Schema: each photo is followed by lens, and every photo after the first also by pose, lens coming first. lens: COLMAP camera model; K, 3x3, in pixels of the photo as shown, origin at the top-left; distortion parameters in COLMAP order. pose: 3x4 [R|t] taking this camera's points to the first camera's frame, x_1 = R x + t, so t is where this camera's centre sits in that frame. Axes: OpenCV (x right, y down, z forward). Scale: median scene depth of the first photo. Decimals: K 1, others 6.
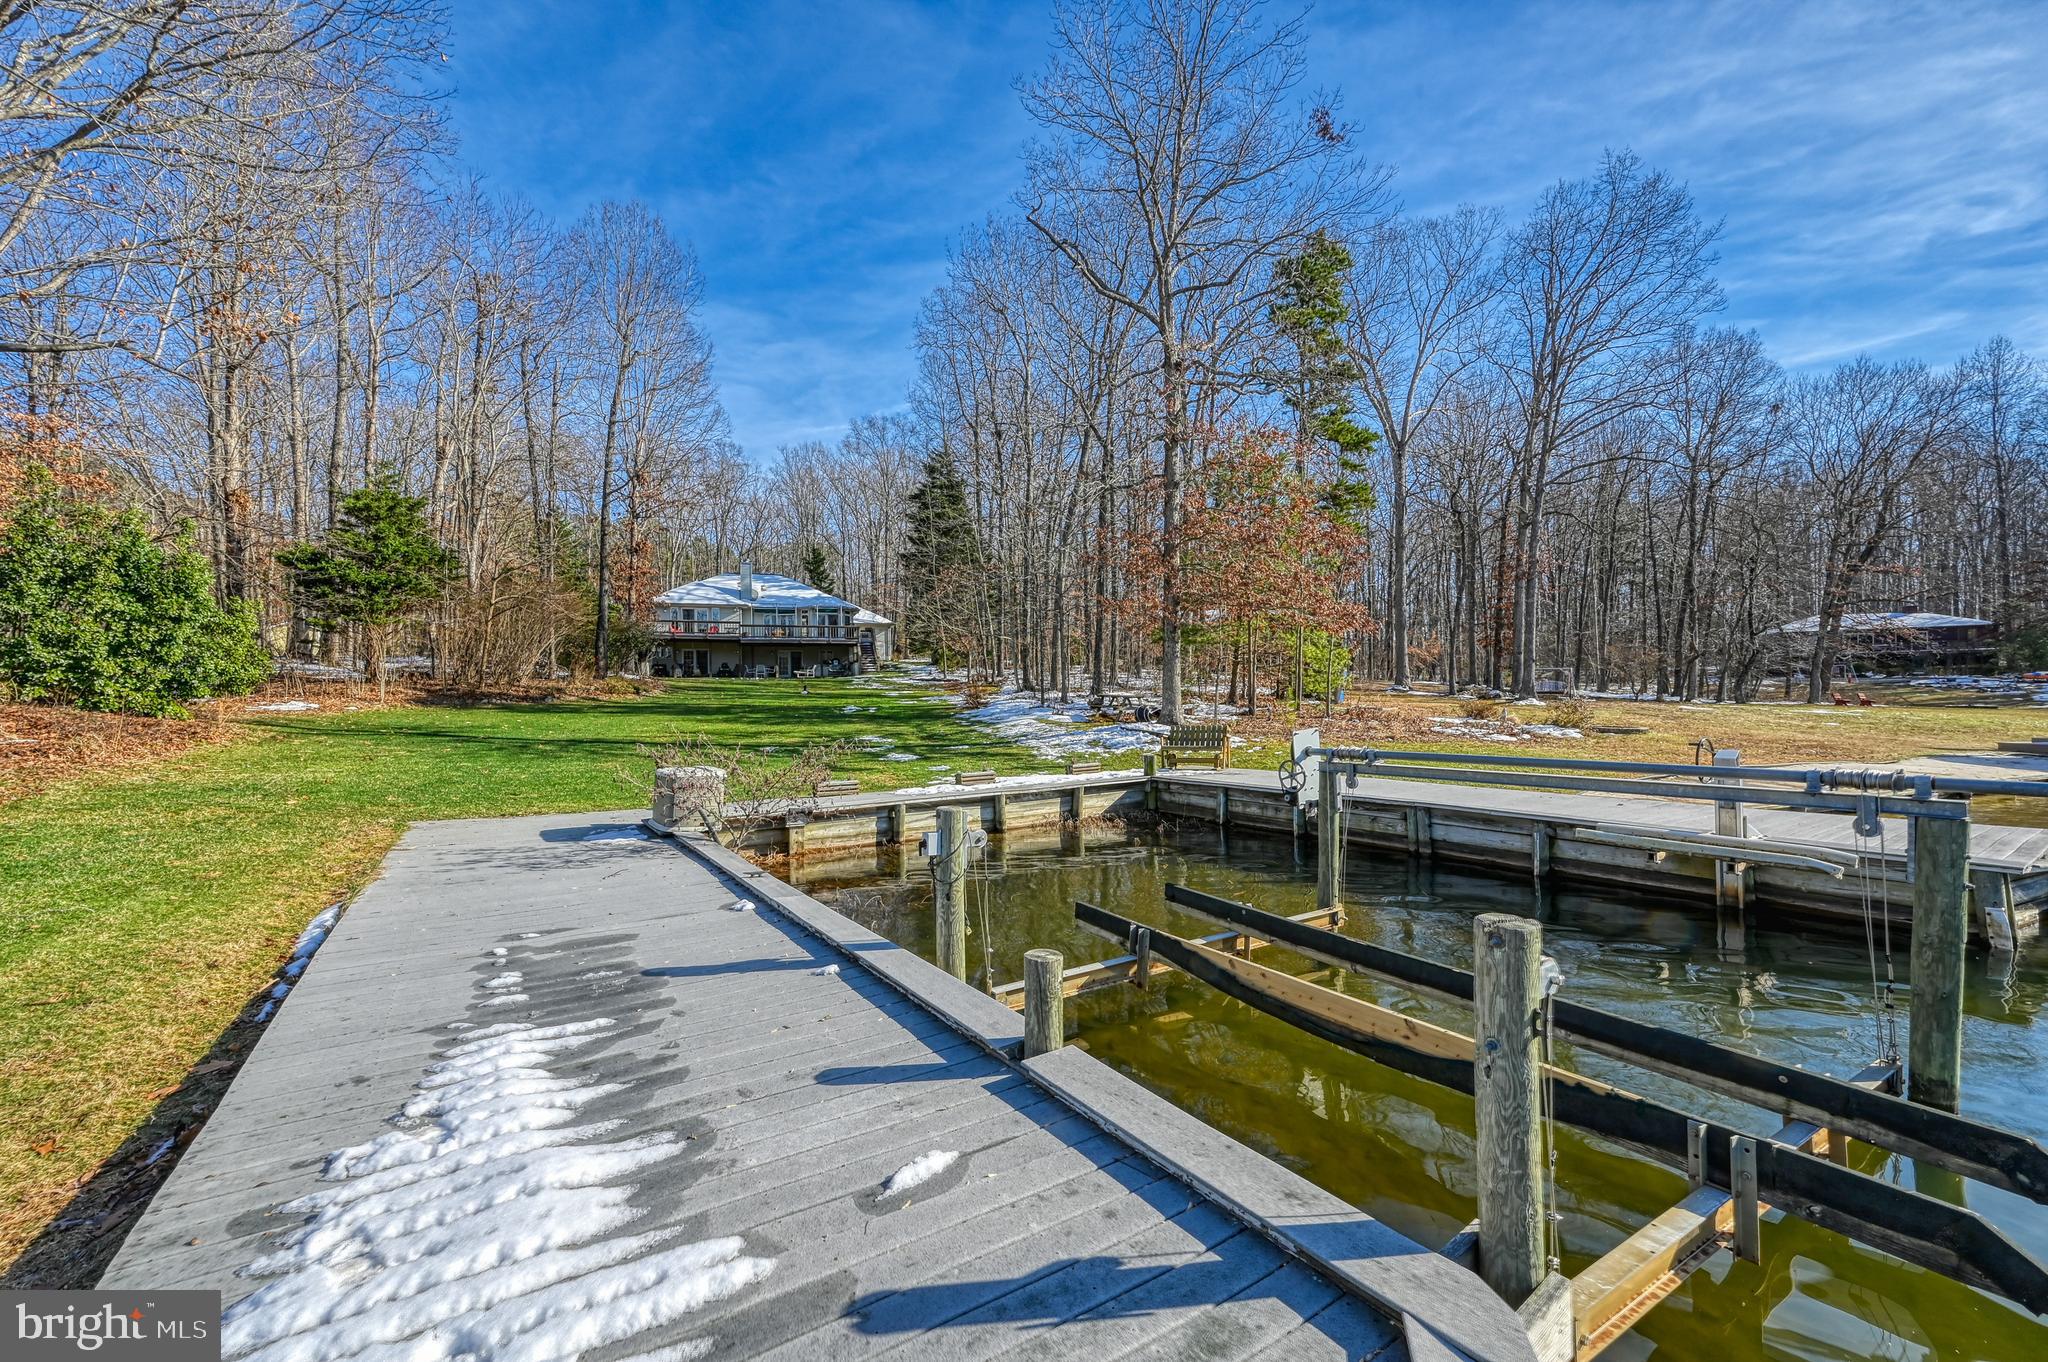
lens RADIAL K [[822.7, 0, 1033.4], [0, 822.7, 693.0], [0, 0, 1]] dist [-0.000810, 0.000287]
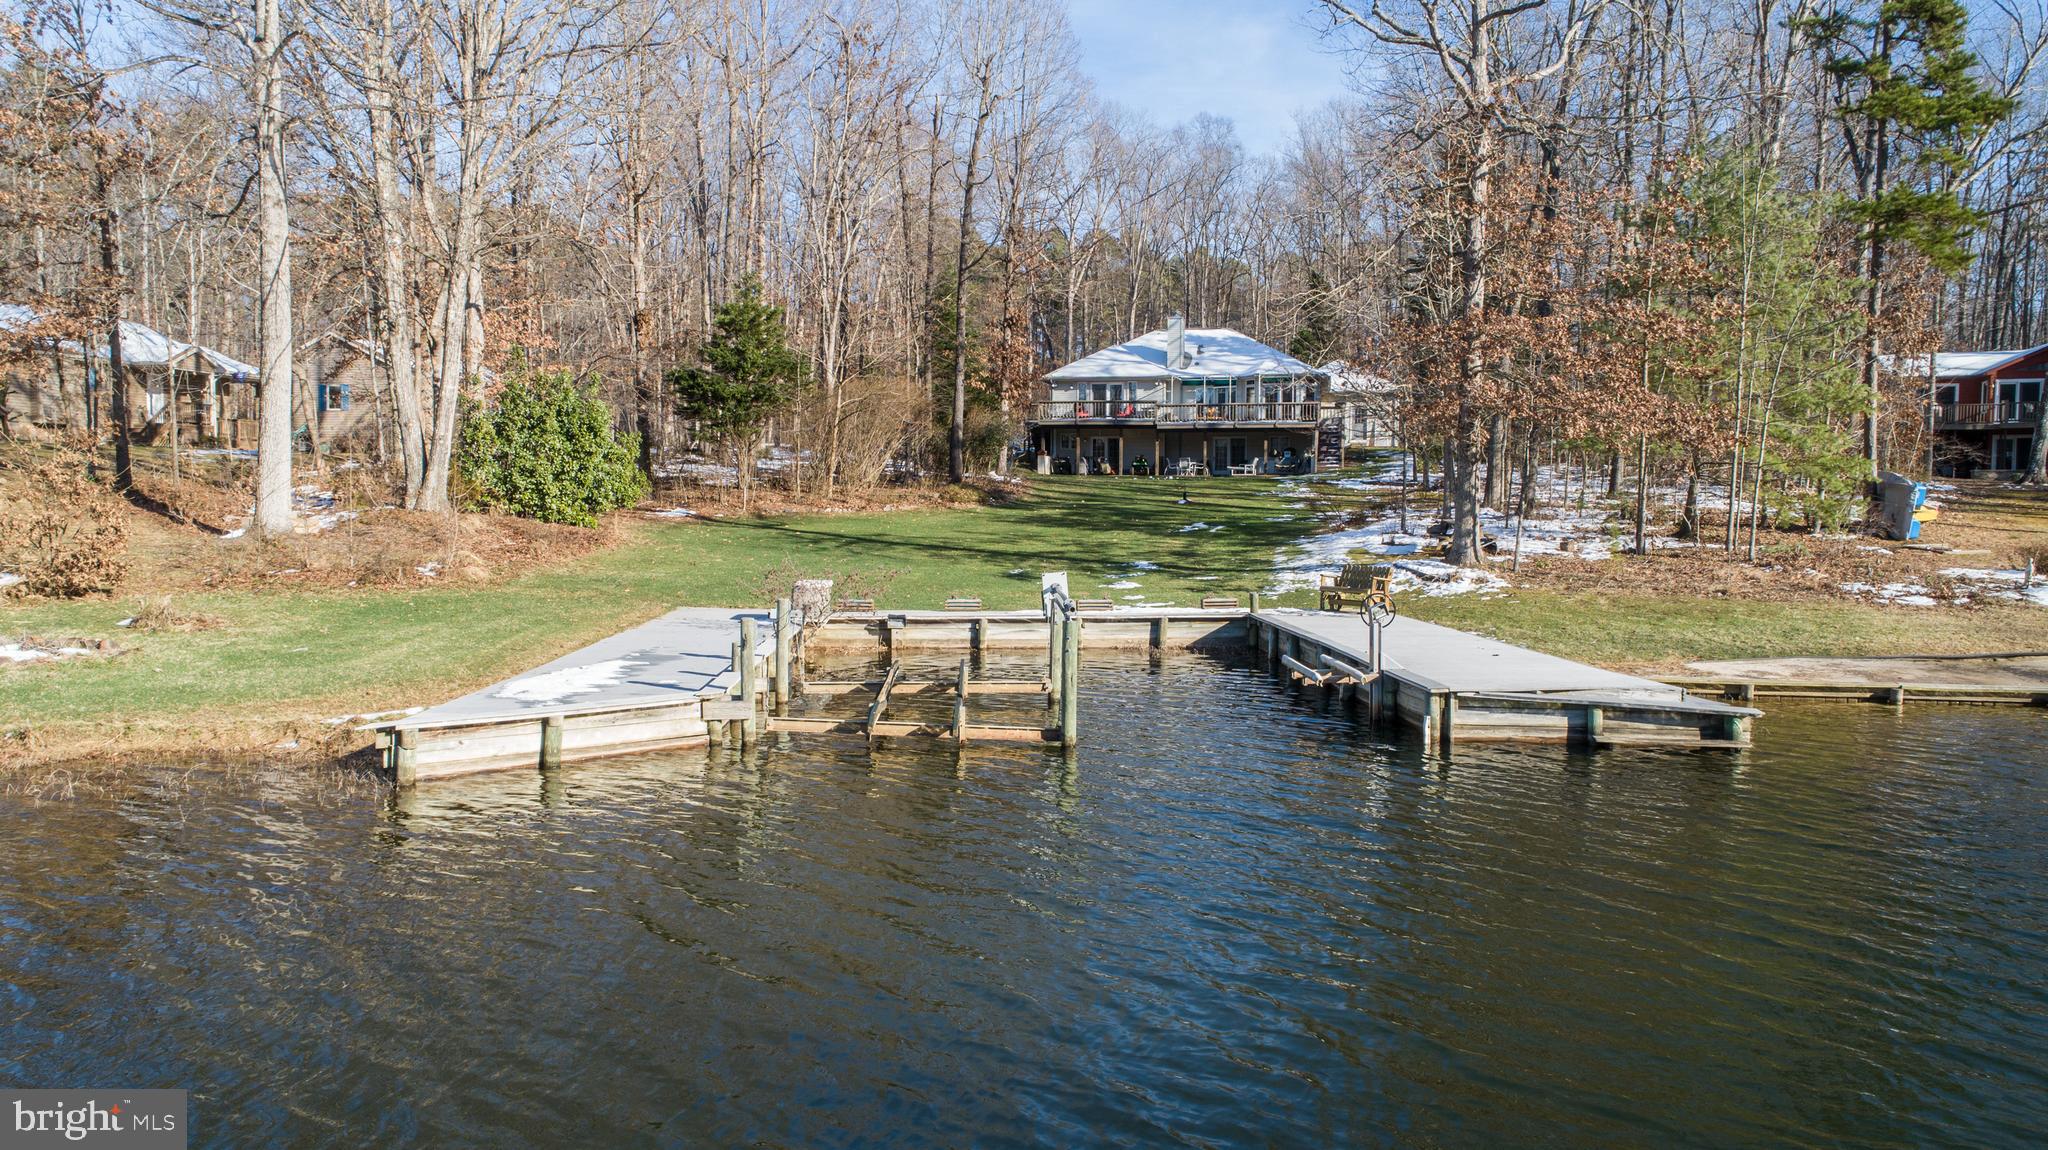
lens RADIAL K [[1386.3, 0, 1024.0], [0, 1386.3, 575.0], [0, 0, 1]] dist [-0.005314, -0.000560]
pose [[0.859299, 0.046000, -0.509402, 0.657790], [-0.012157, 0.997503, 0.069570, -0.053359], [0.511330, -0.053589, 0.857712, -0.527059]]
